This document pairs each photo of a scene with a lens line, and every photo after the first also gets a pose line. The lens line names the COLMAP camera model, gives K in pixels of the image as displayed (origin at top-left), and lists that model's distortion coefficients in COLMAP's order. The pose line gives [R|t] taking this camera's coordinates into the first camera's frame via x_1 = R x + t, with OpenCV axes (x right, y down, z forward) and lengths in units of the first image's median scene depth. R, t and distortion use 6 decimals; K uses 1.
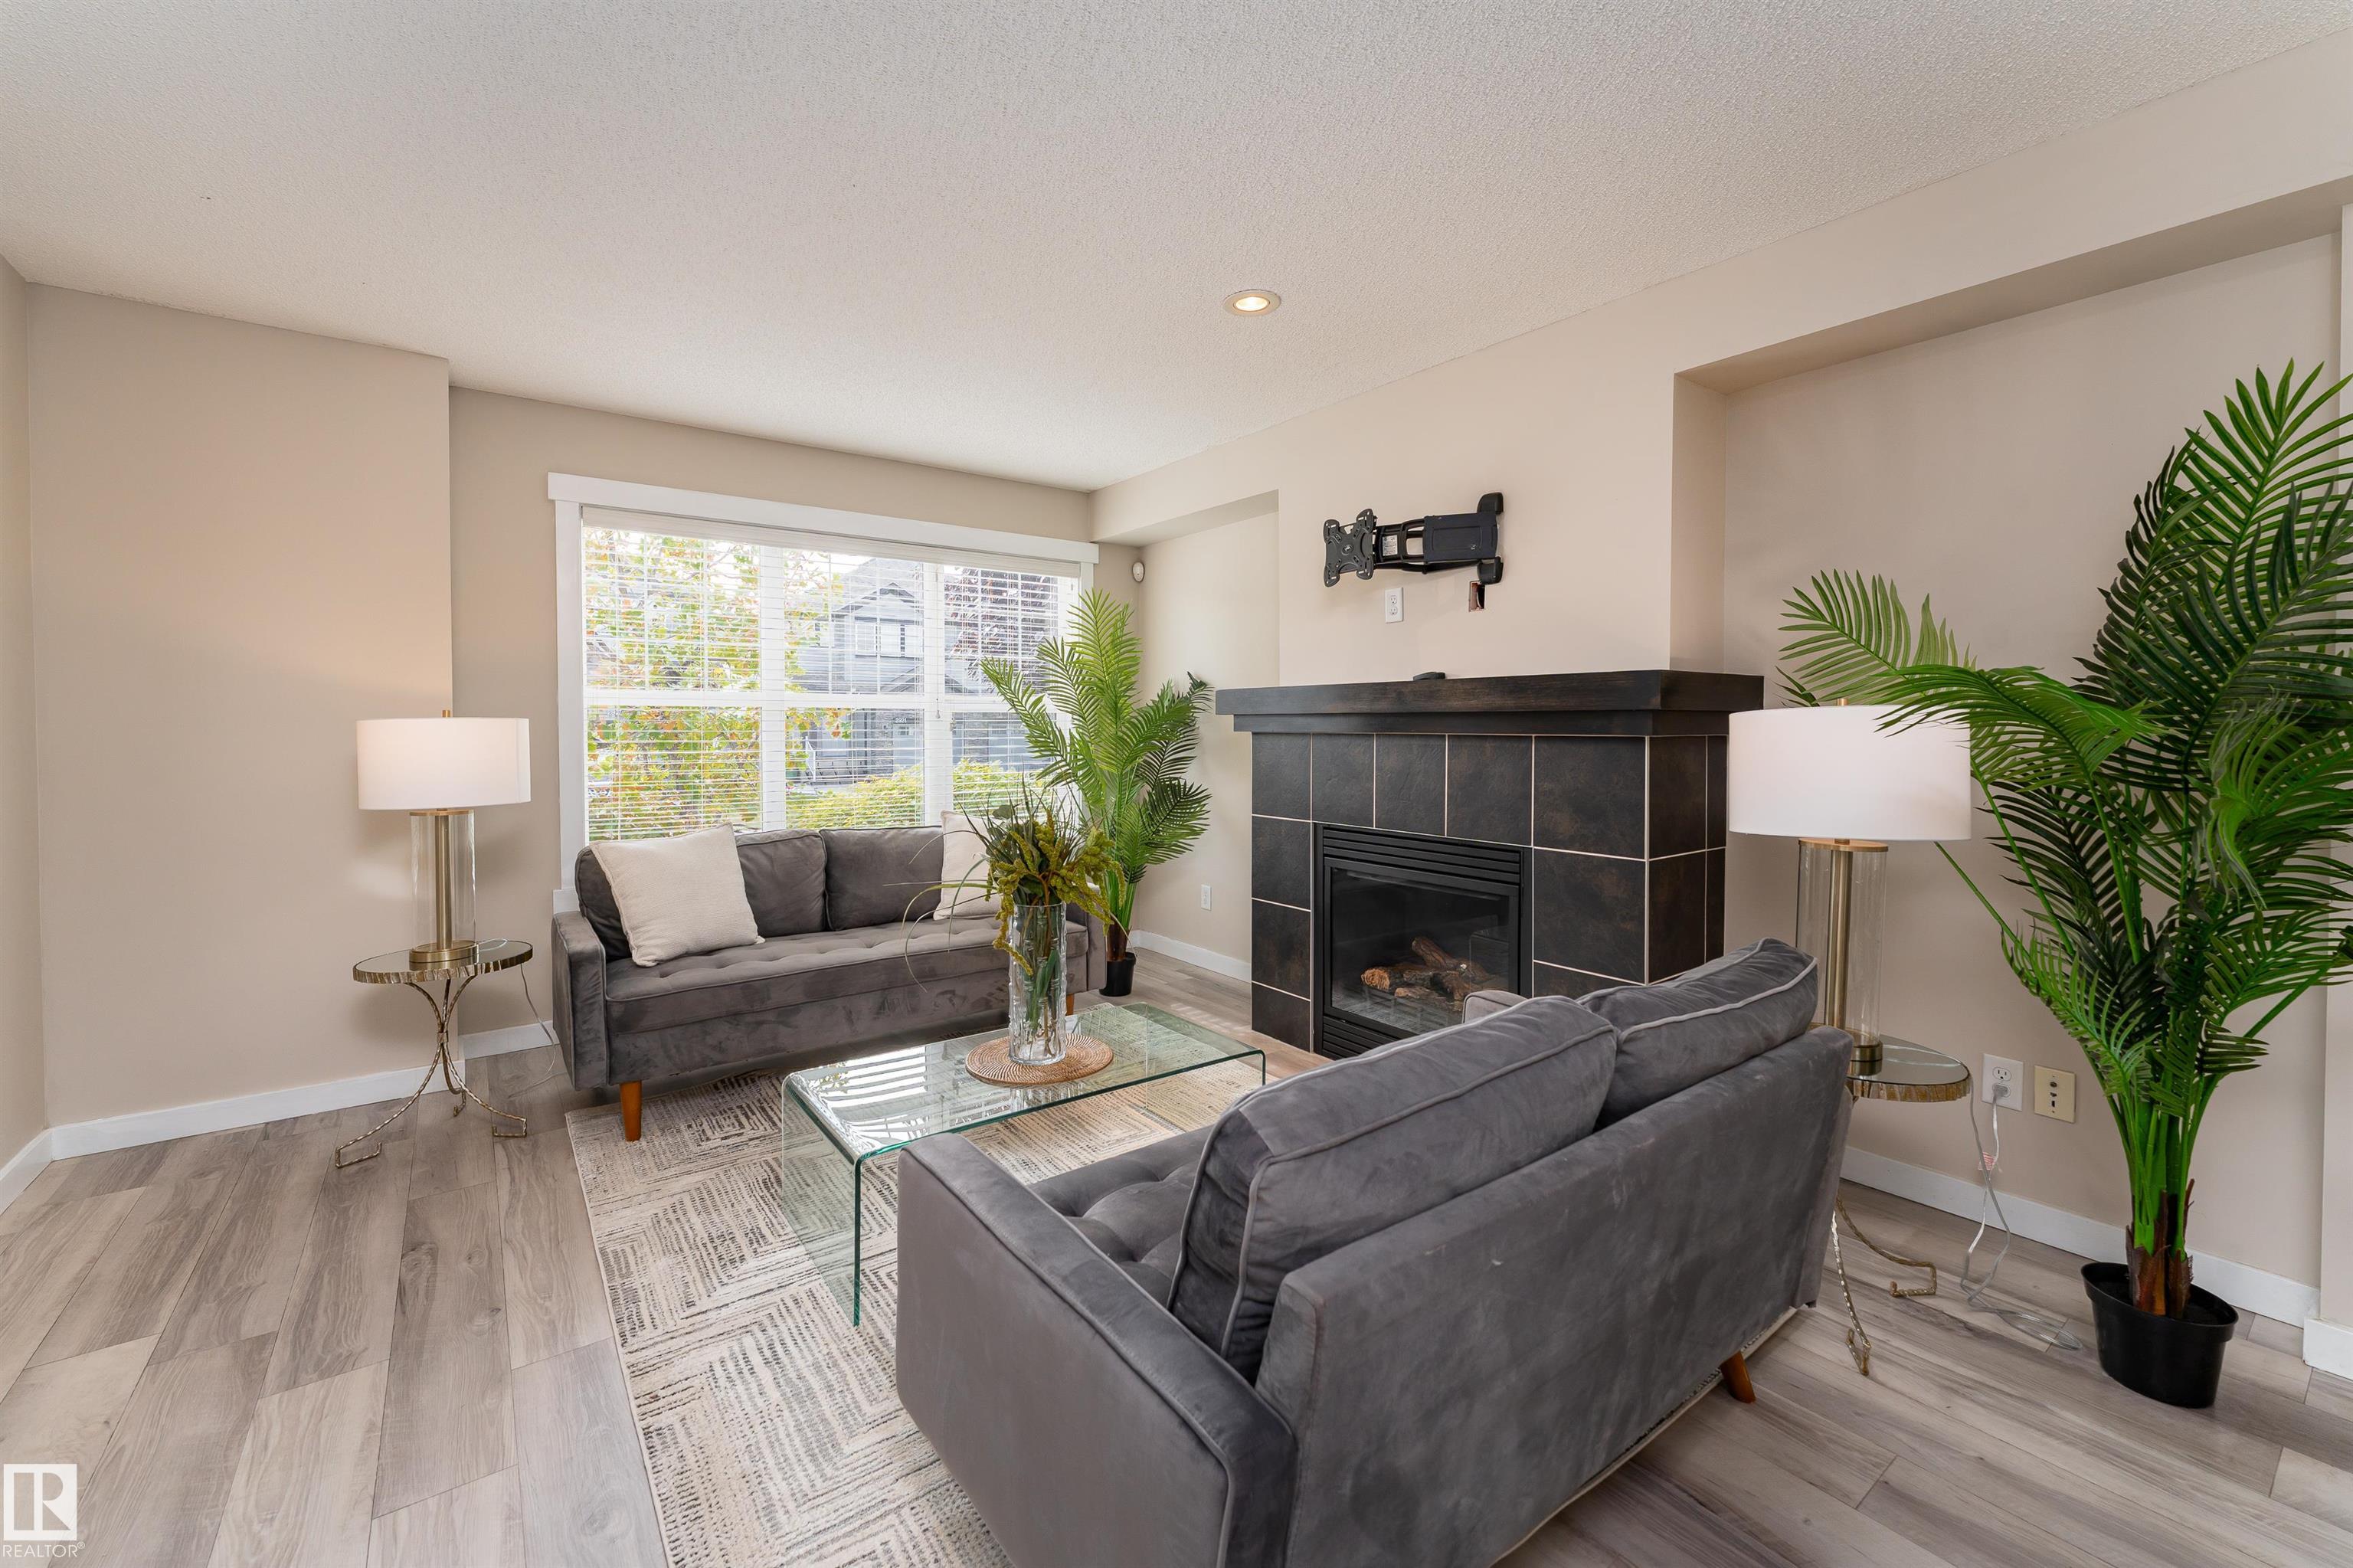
lens RADIAL K [[973.3, 0, 1169.8], [0, 973.3, 738.6], [0, 0, 1]] dist [0.001792, 0.001886]
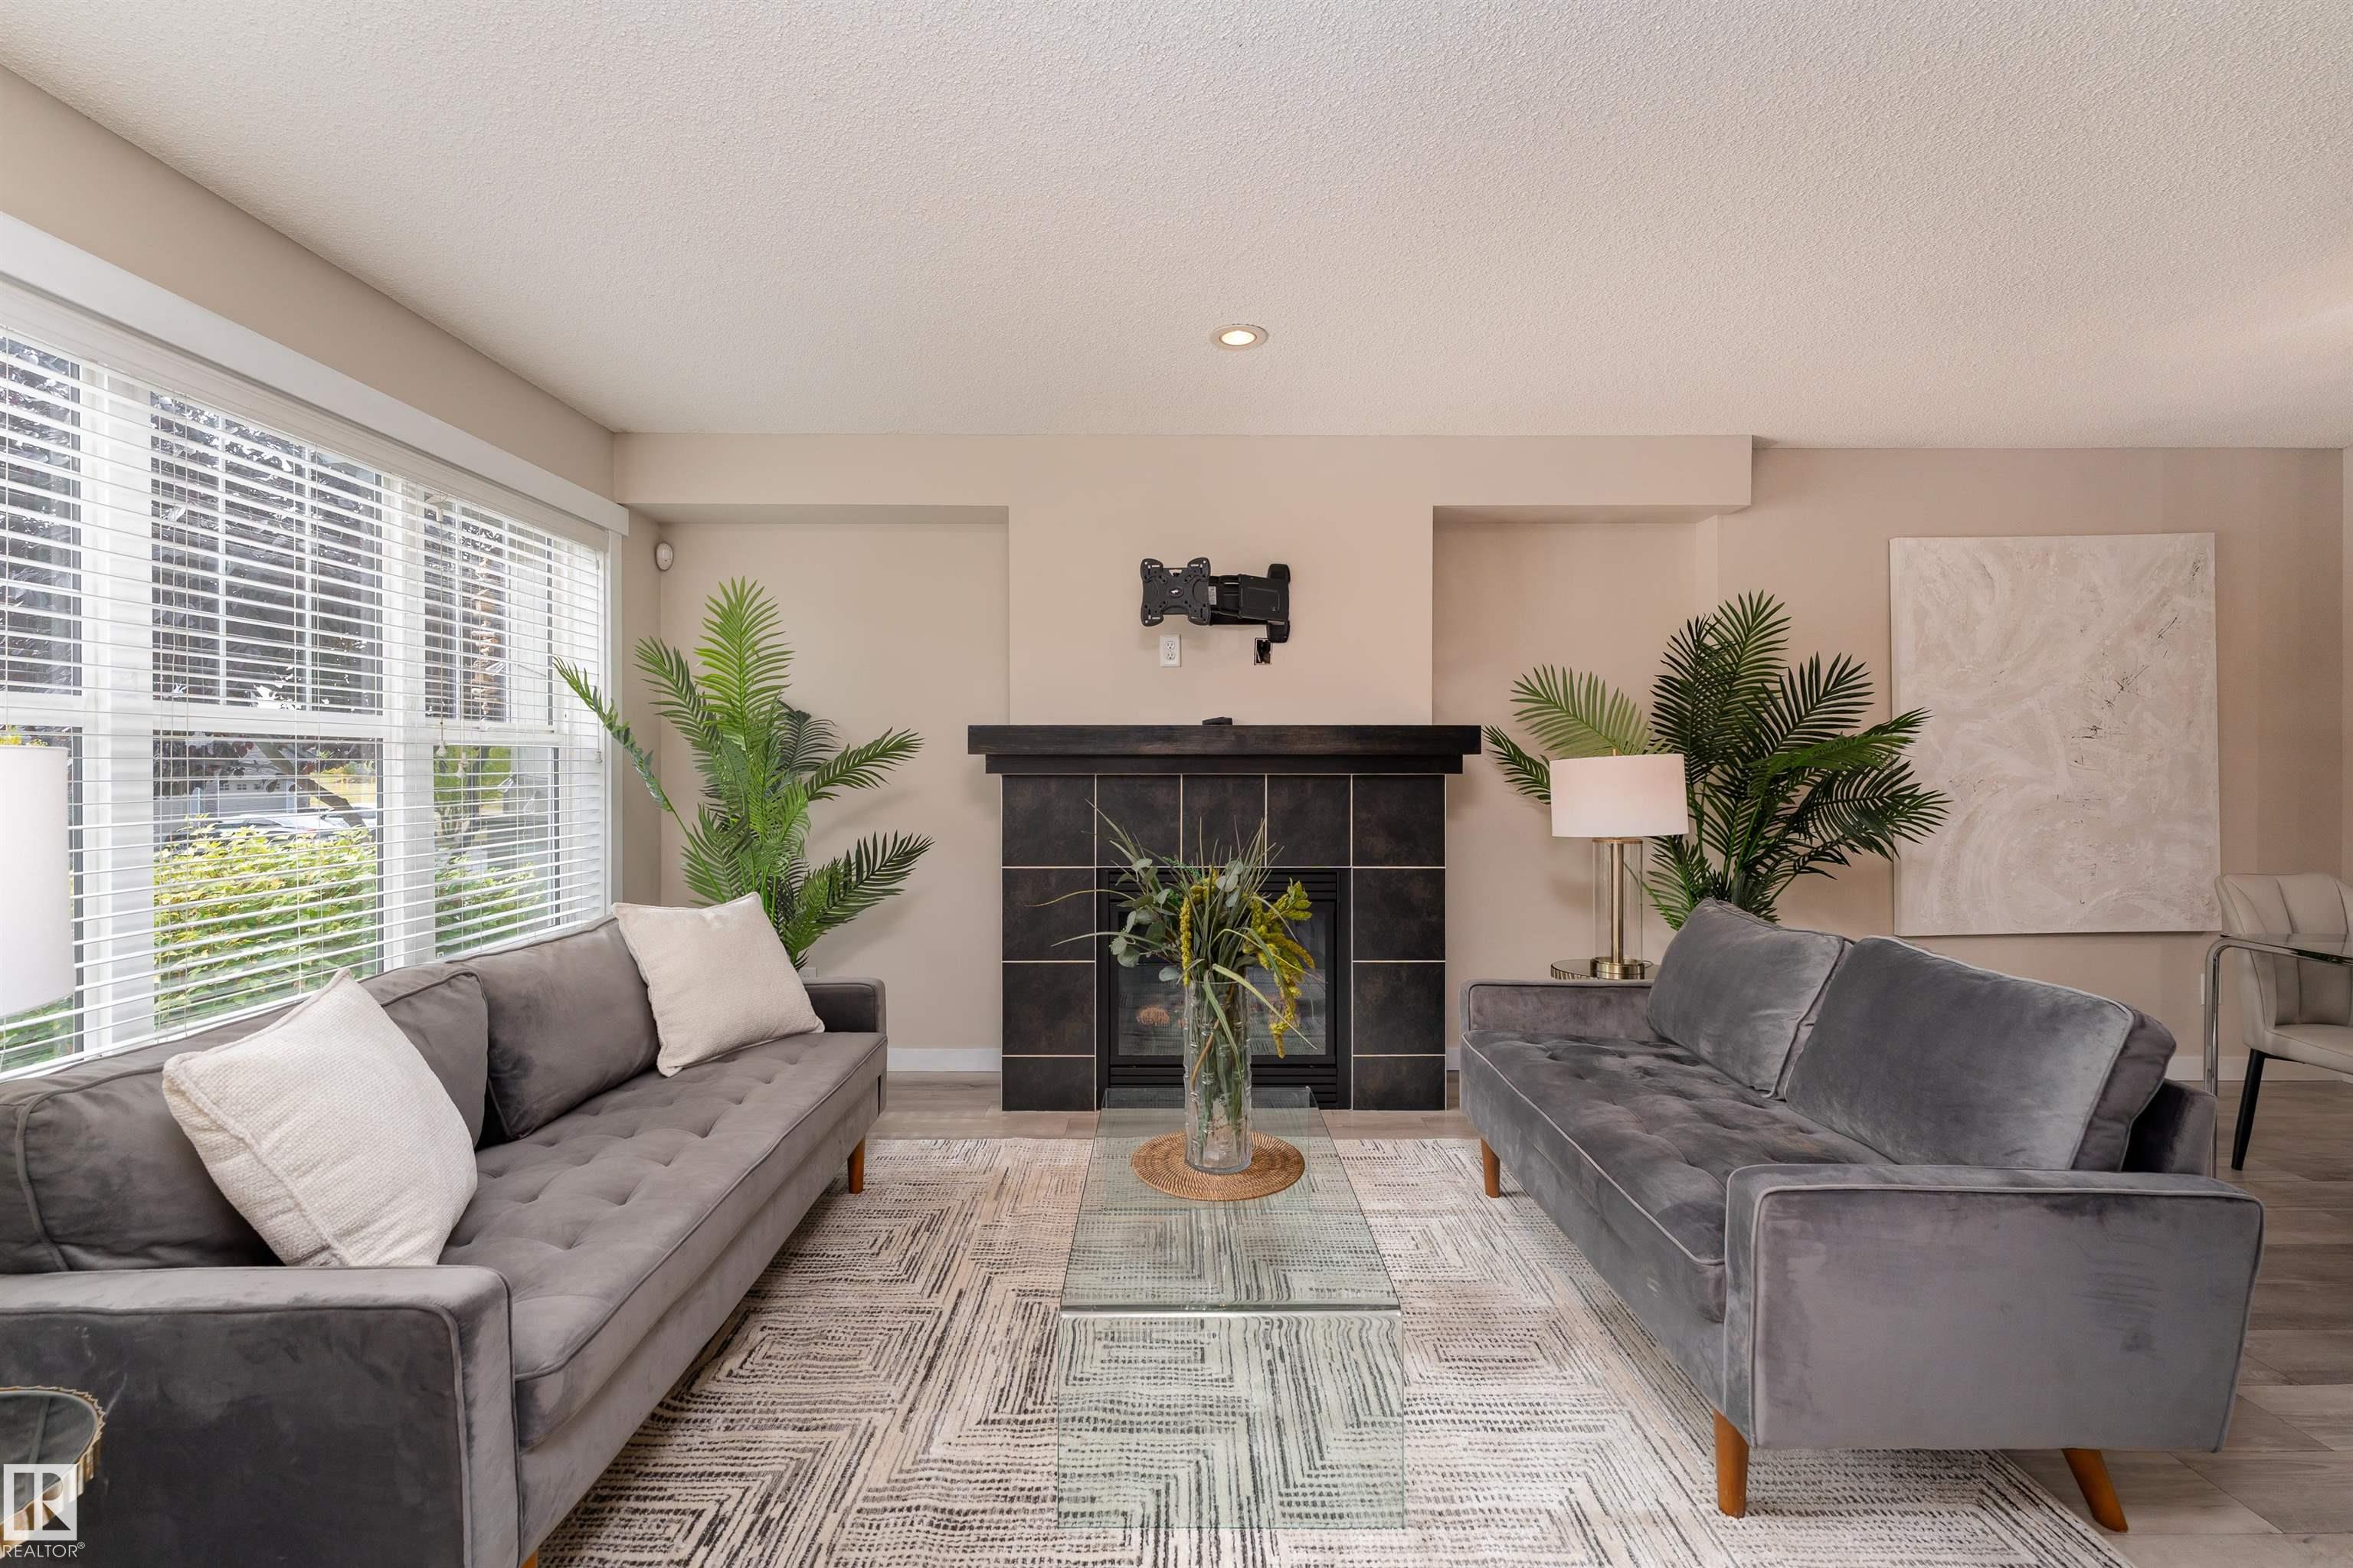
lens RADIAL K [[973.3, 0, 1172.0], [0, 973.3, 770.2], [0, 0, 1]] dist [0.001792, 0.001886]
pose [[0.581561, -0.002851, 0.813498, -0.641904], [0.011904, 0.999917, -0.005005, -0.004869], [-0.813416, 0.012595, 0.581547, 0.418181]]
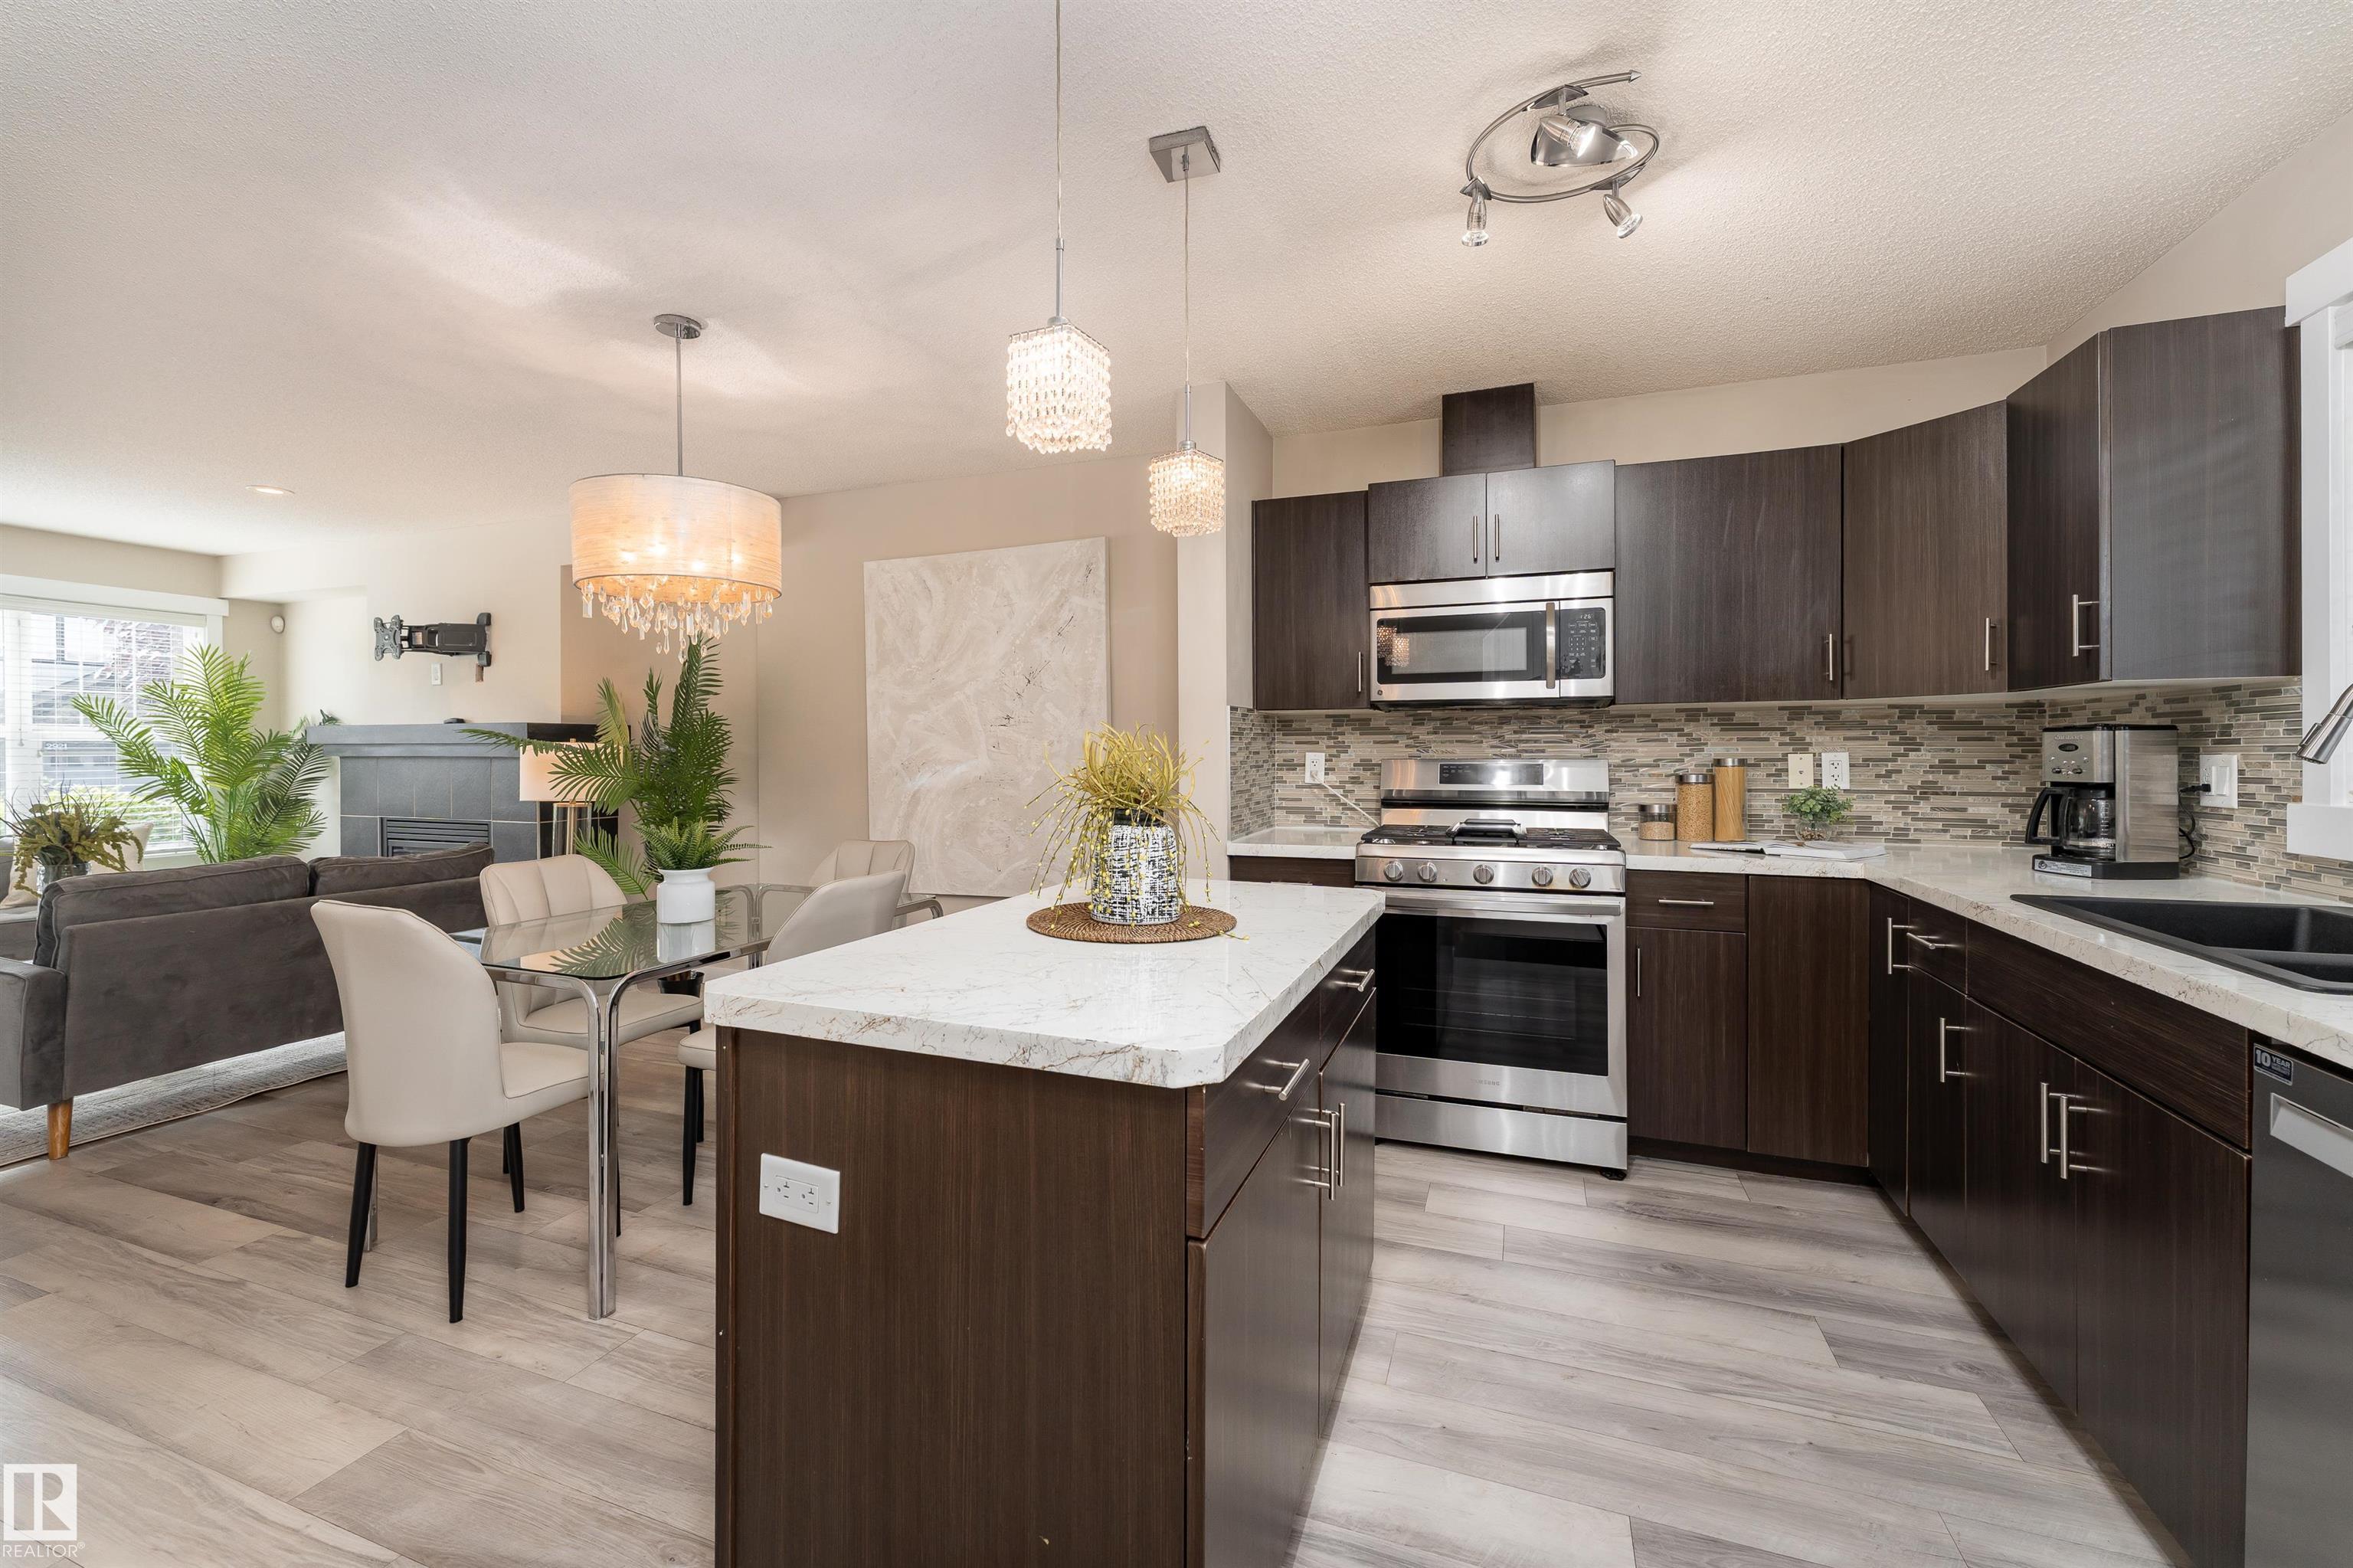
lens RADIAL K [[973.3, 0, 1182.9], [0, 973.3, 753.8], [0, 0, 1]] dist [0.001792, 0.001886]
pose [[0.840558, 0.000998, 0.541720, 0.409825], [0.007012, 0.999894, -0.012721, 0.019631], [-0.541676, 0.014491, 0.840462, -1.007974]]
